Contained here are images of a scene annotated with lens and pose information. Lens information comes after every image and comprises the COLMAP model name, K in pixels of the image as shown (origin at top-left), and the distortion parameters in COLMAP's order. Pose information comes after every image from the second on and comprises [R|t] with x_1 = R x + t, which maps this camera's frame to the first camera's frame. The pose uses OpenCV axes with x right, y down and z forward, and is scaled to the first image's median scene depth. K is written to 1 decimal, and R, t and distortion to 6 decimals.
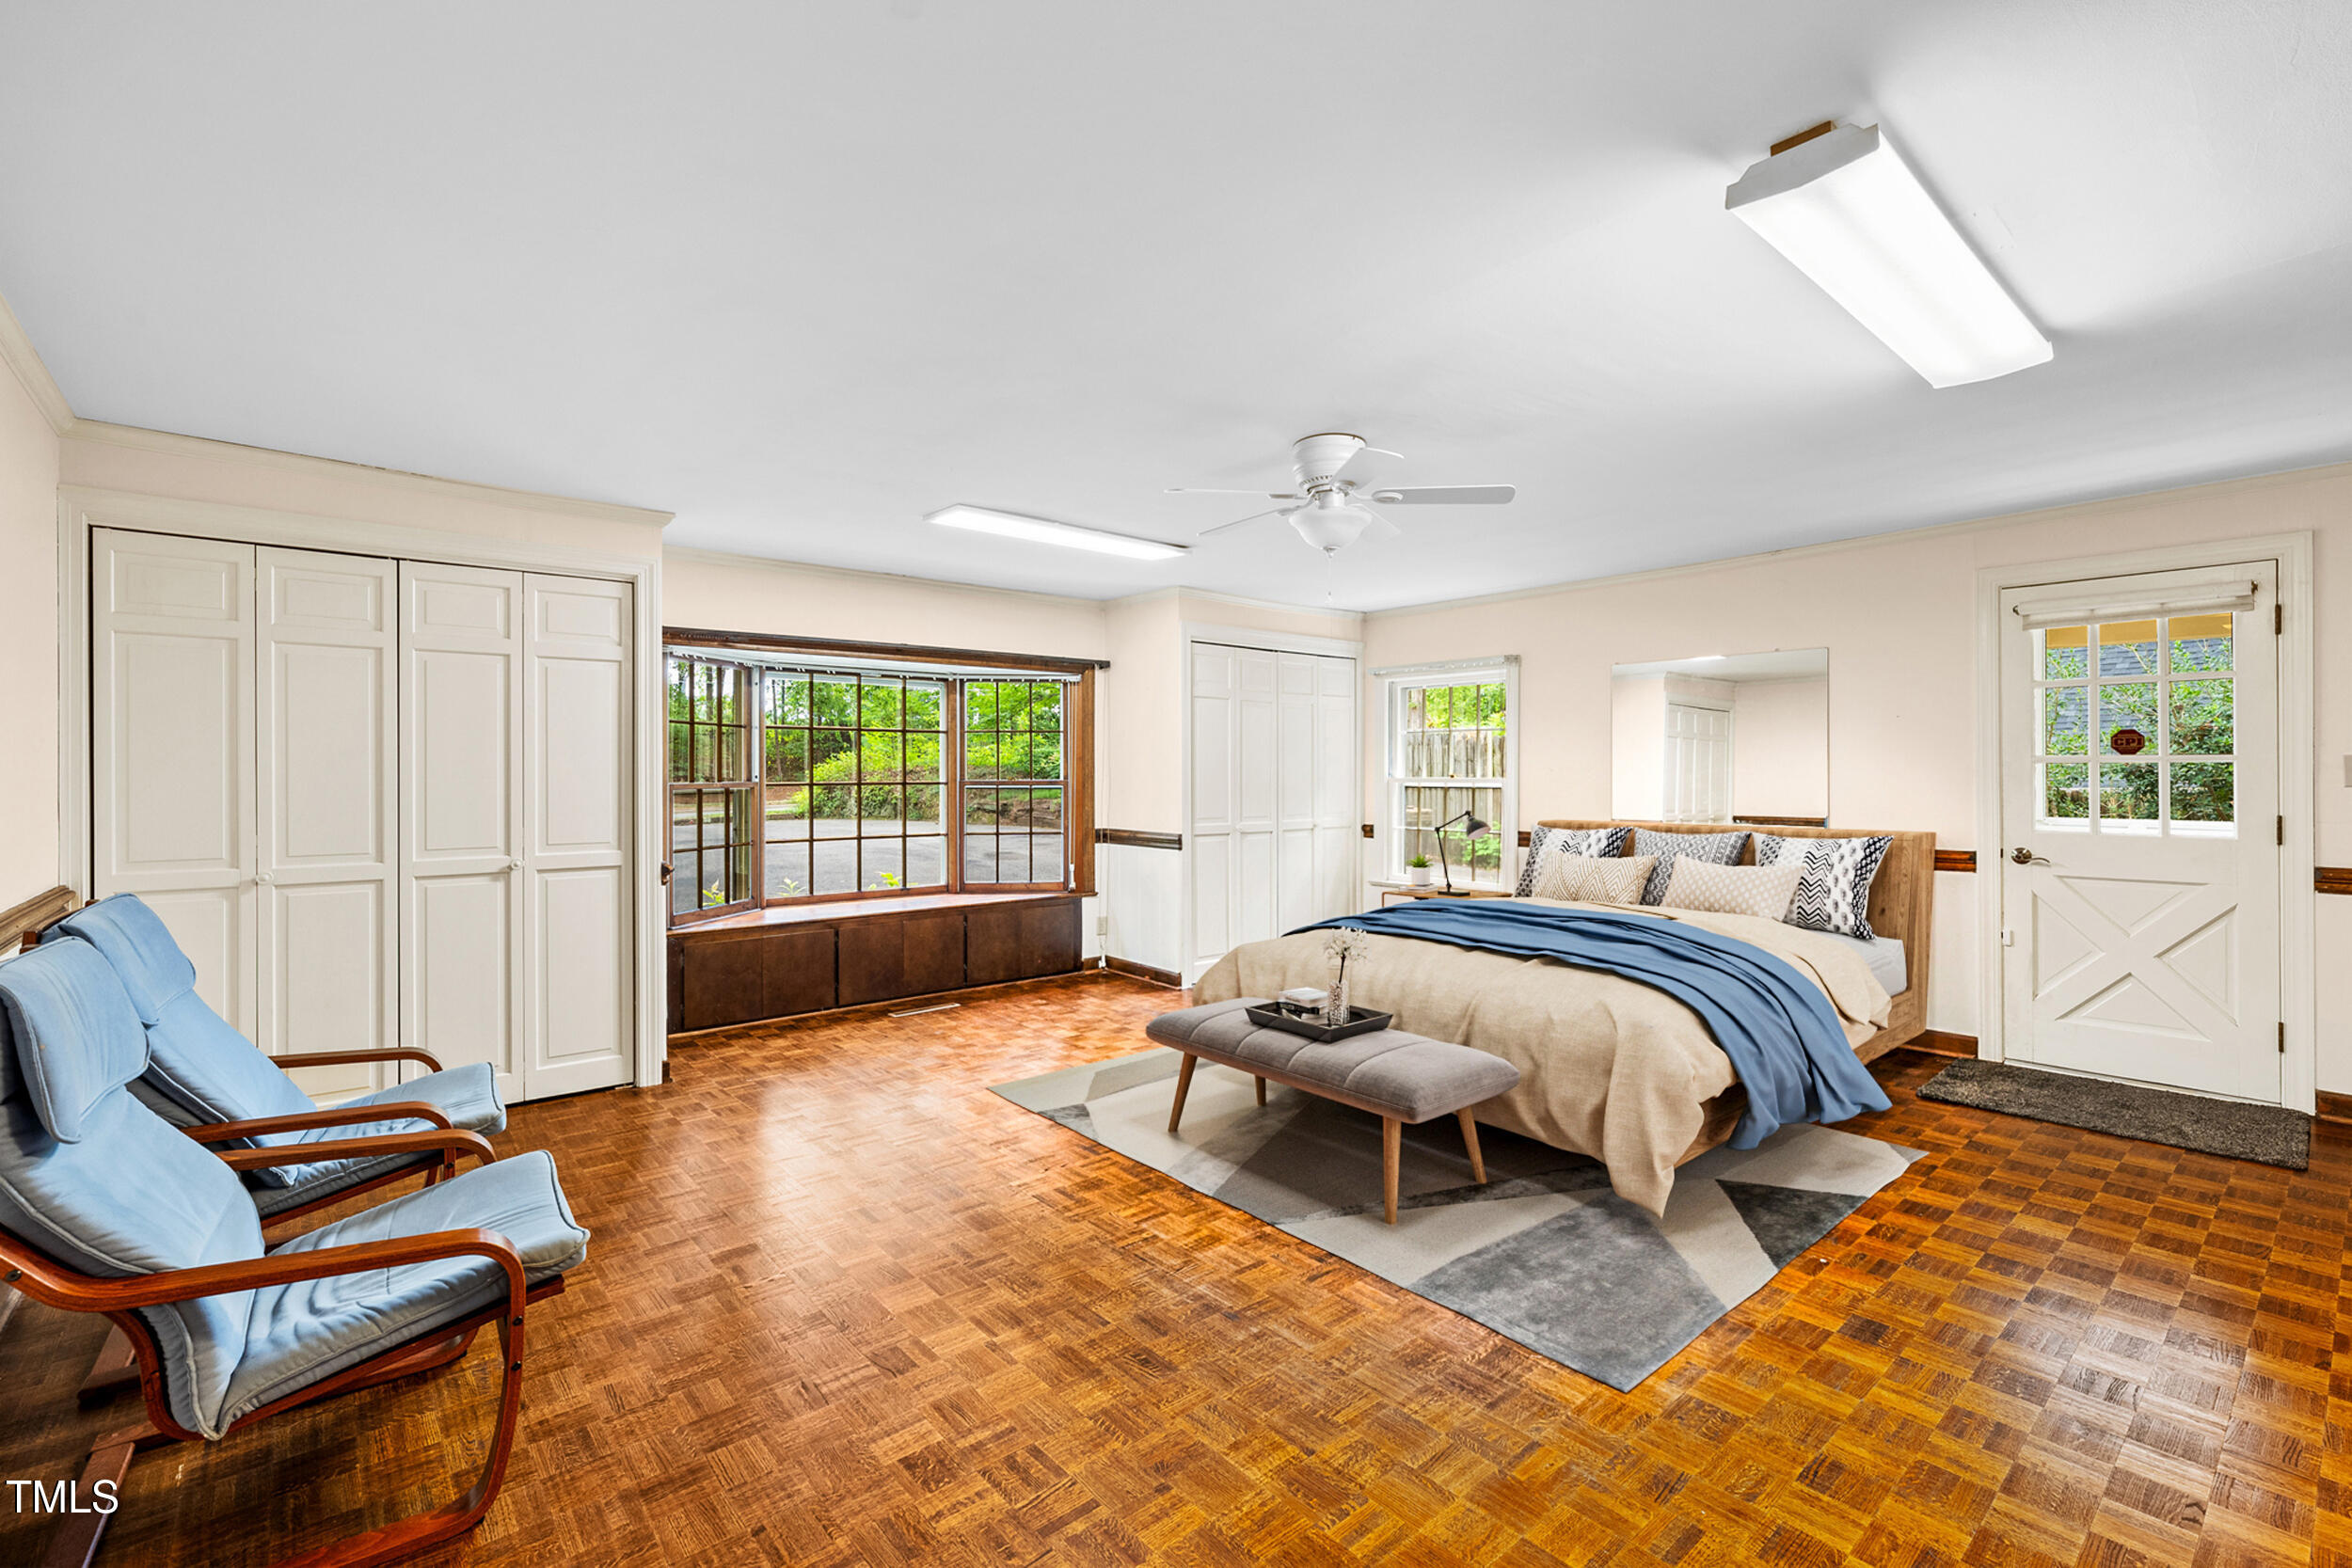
lens RADIAL K [[1060.0, 0, 1164.3], [0, 1060.0, 777.4], [0, 0, 1]] dist [-0.004226, -0.000636]
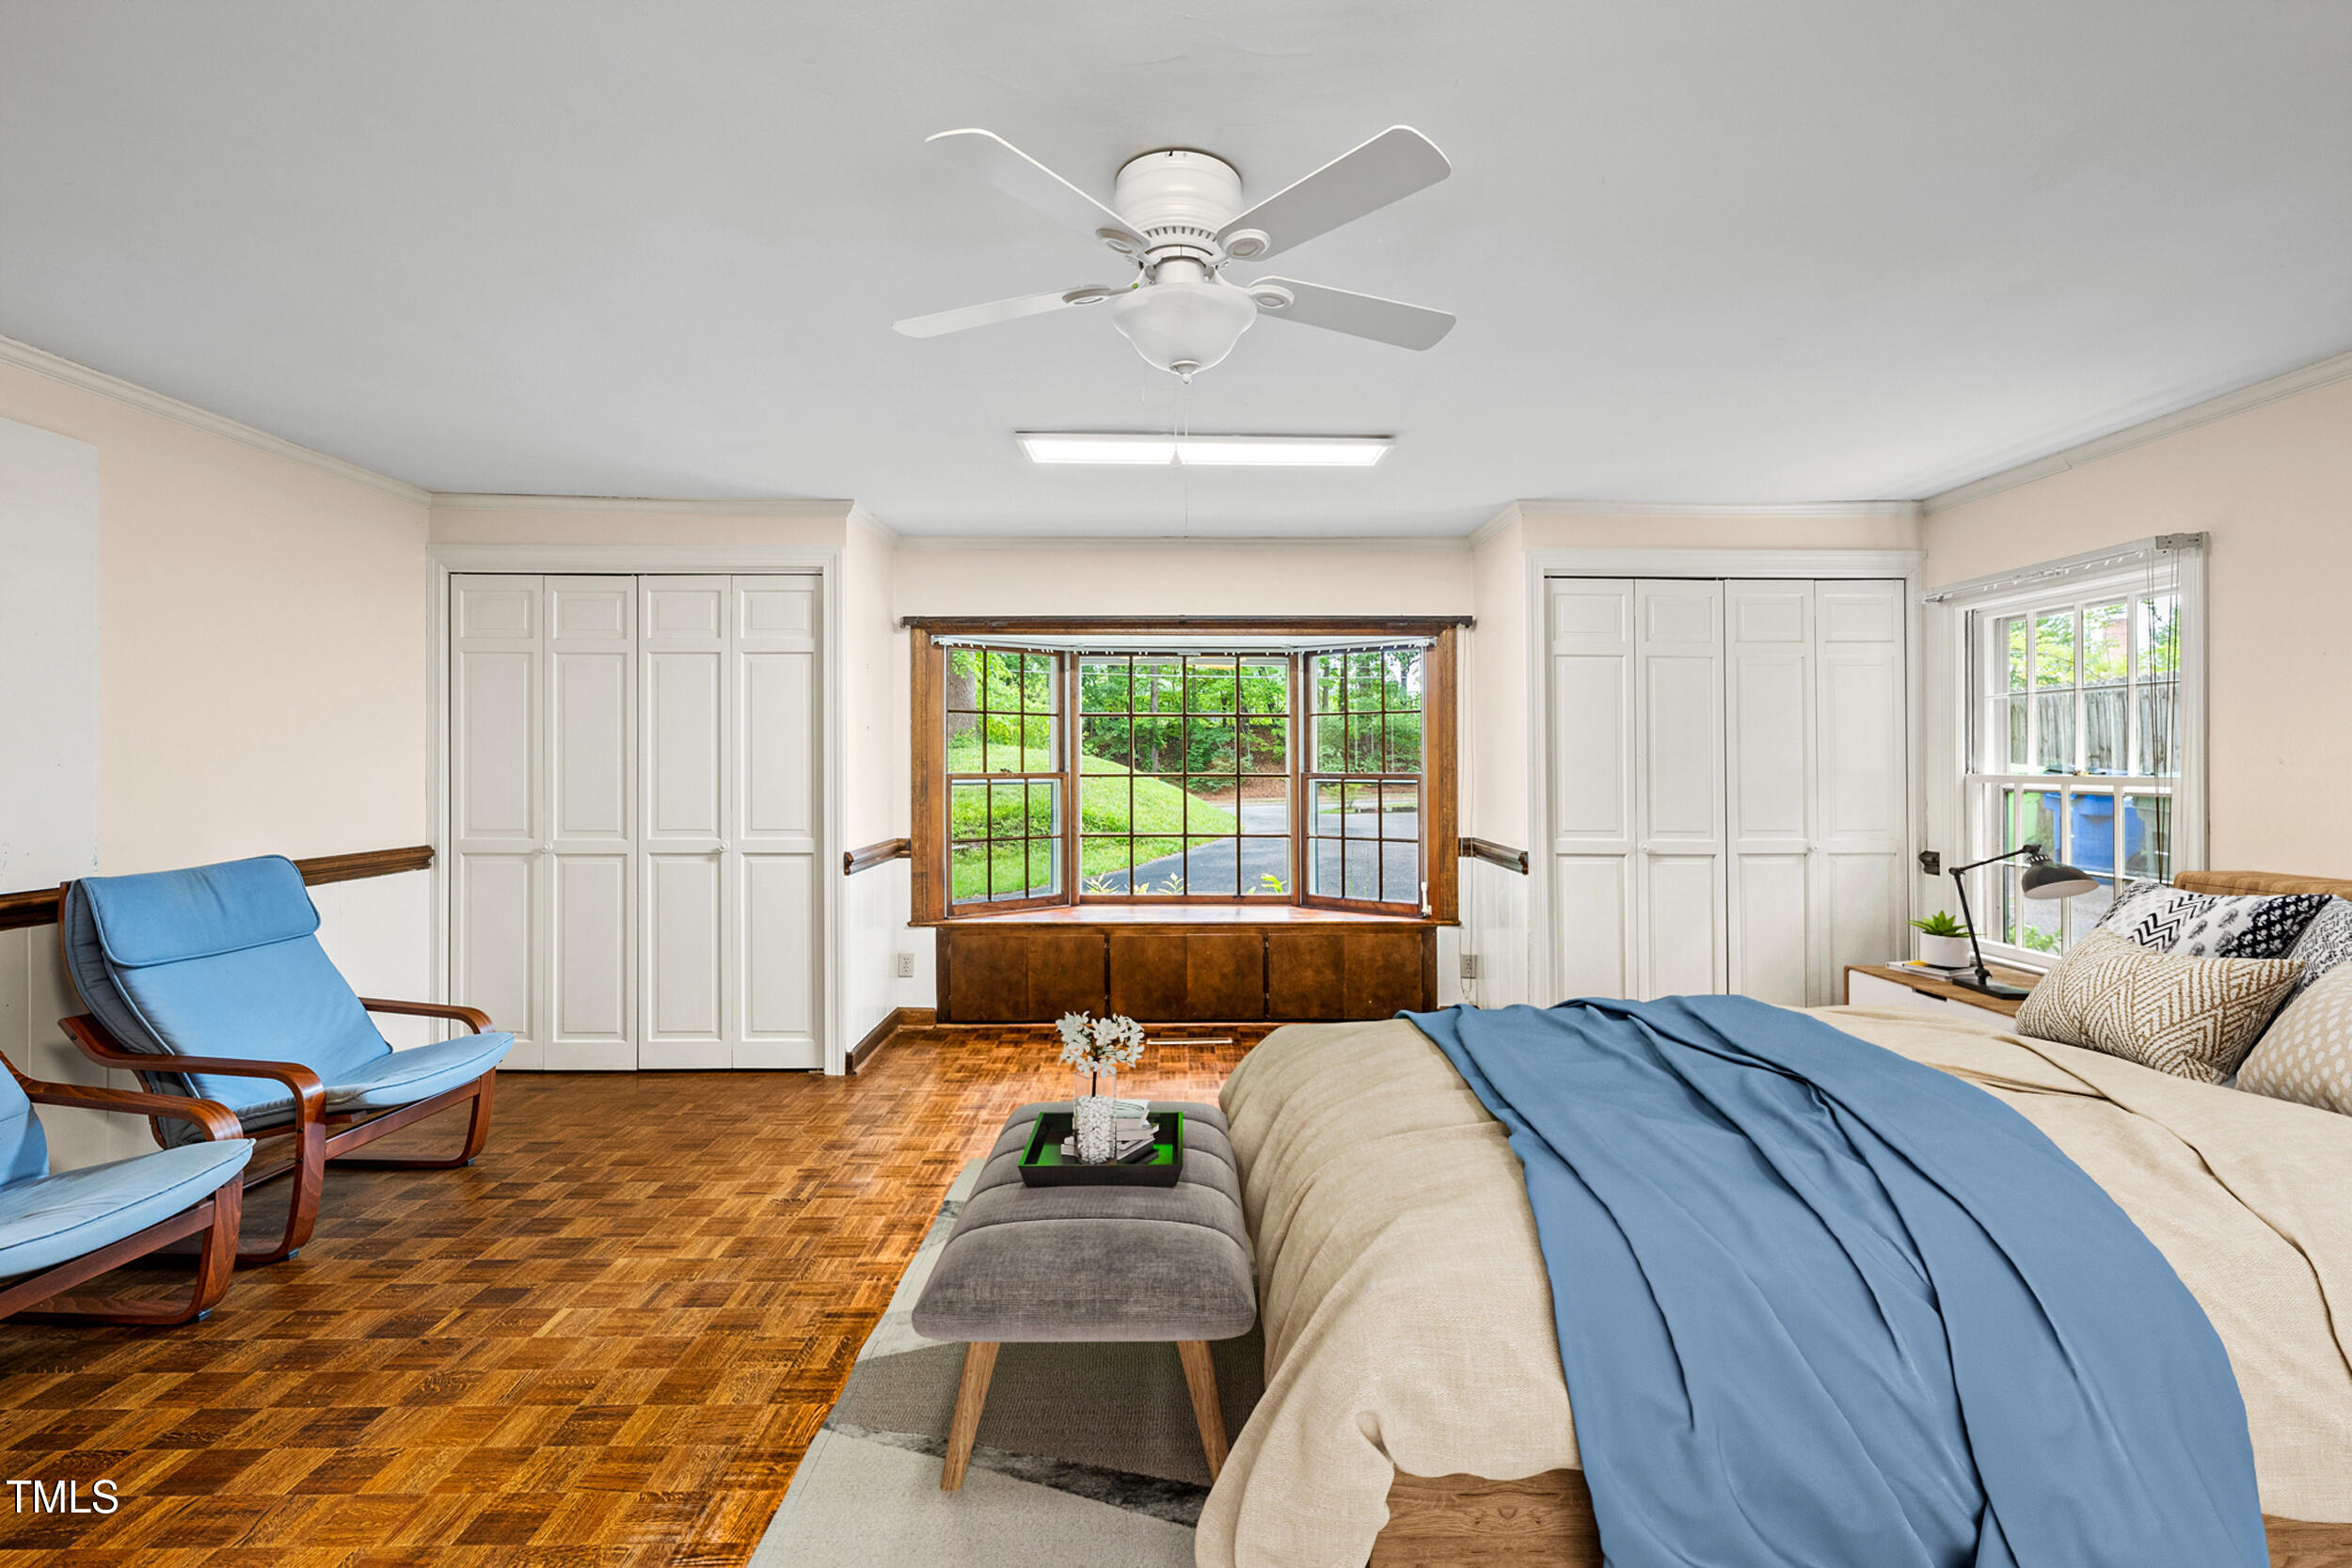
lens RADIAL K [[1060.0, 0, 1181.4], [0, 1060.0, 768.0], [0, 0, 1]] dist [-0.004226, -0.000636]
pose [[0.770792, 0.004731, -0.637070, 0.291942], [-0.005965, 0.999982, 0.000209, -0.000523], [0.637059, 0.003639, 0.770806, 0.315801]]
